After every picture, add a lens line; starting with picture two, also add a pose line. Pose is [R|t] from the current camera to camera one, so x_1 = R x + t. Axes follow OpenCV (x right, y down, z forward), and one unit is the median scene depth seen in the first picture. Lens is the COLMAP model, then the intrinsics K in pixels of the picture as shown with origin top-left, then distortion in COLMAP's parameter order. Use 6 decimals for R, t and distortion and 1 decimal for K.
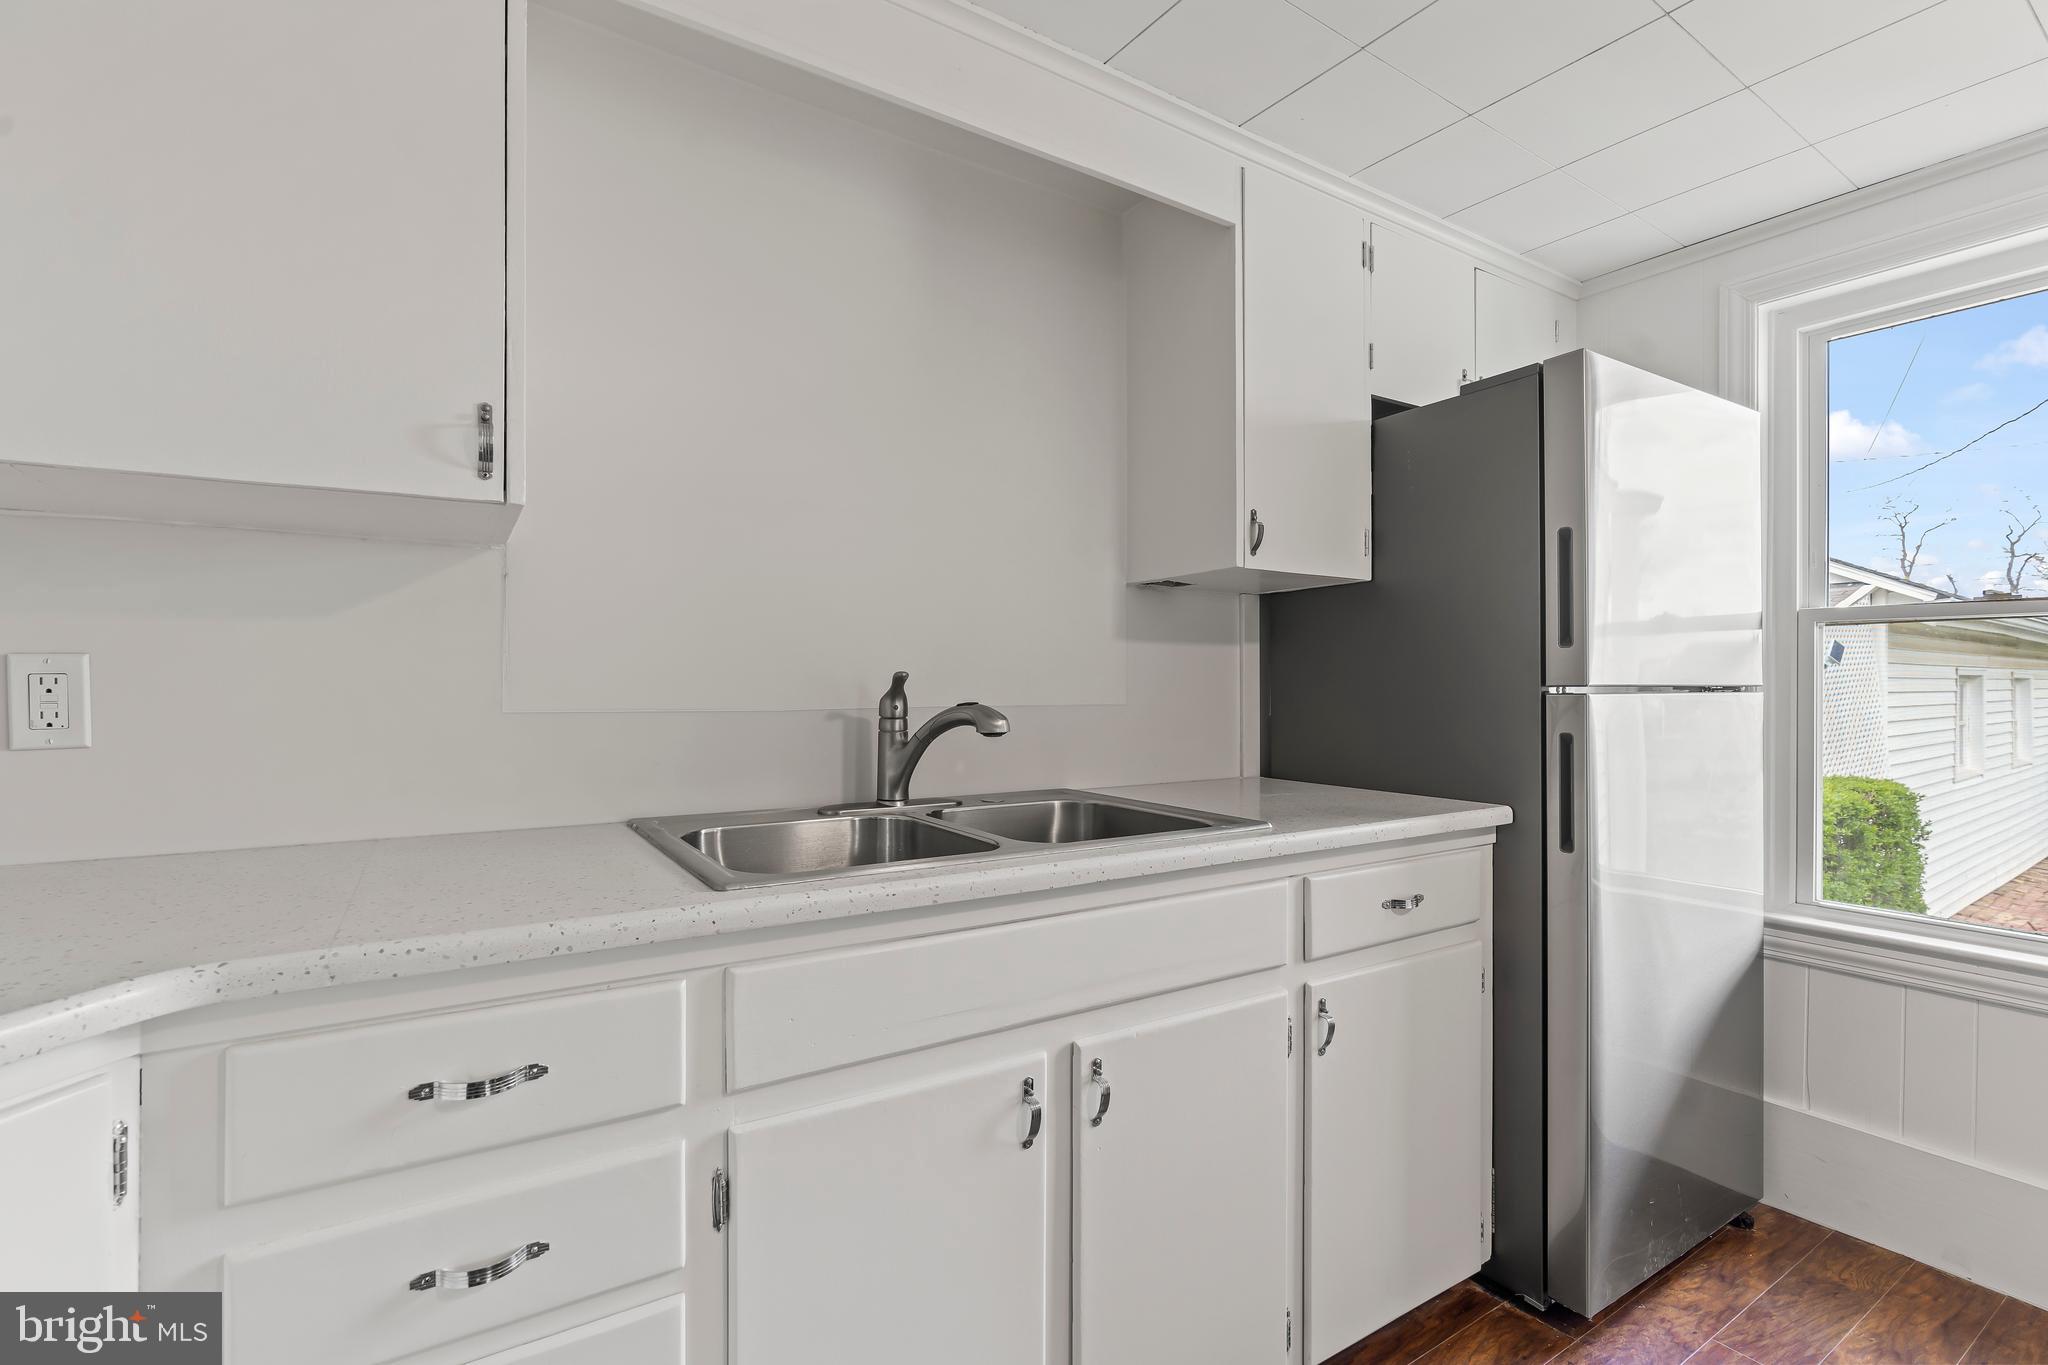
lens RADIAL K [[934.7, 0, 1024.0], [0, 934.7, 682.5], [0, 0, 1]] dist [-0.011332, 0.007177]
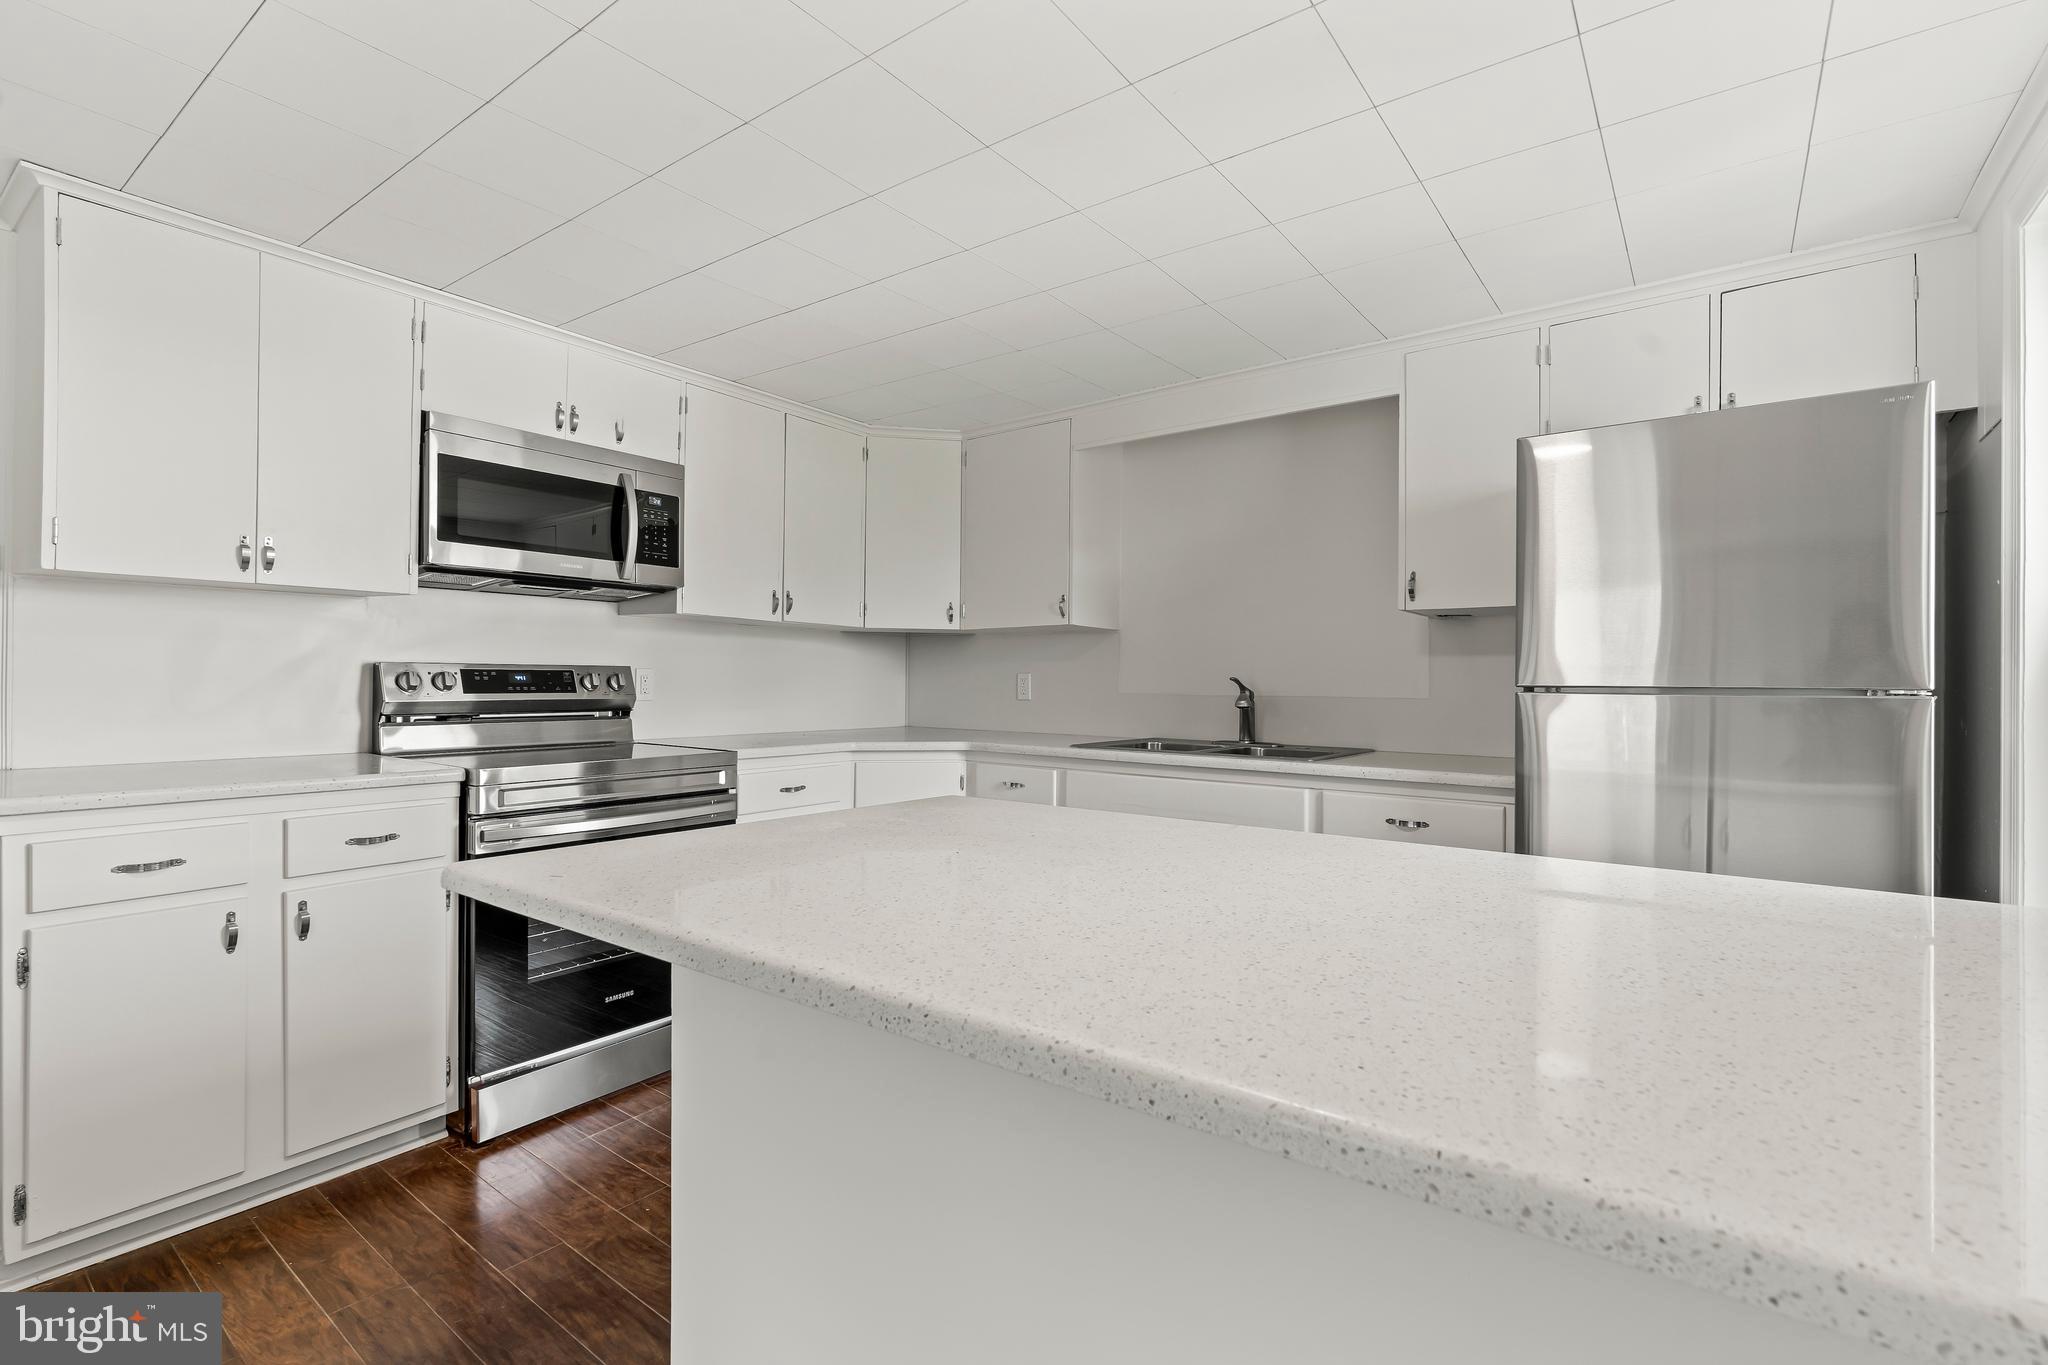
lens RADIAL K [[951.2, 0, 1021.3], [0, 951.2, 675.3], [0, 0, 1]] dist [0.000032, 0.000472]
pose [[0.319735, -0.004775, -0.947495, 1.768970], [-0.005560, 0.999961, -0.006915, 0.000767], [0.947491, 0.007479, 0.319696, -0.132066]]
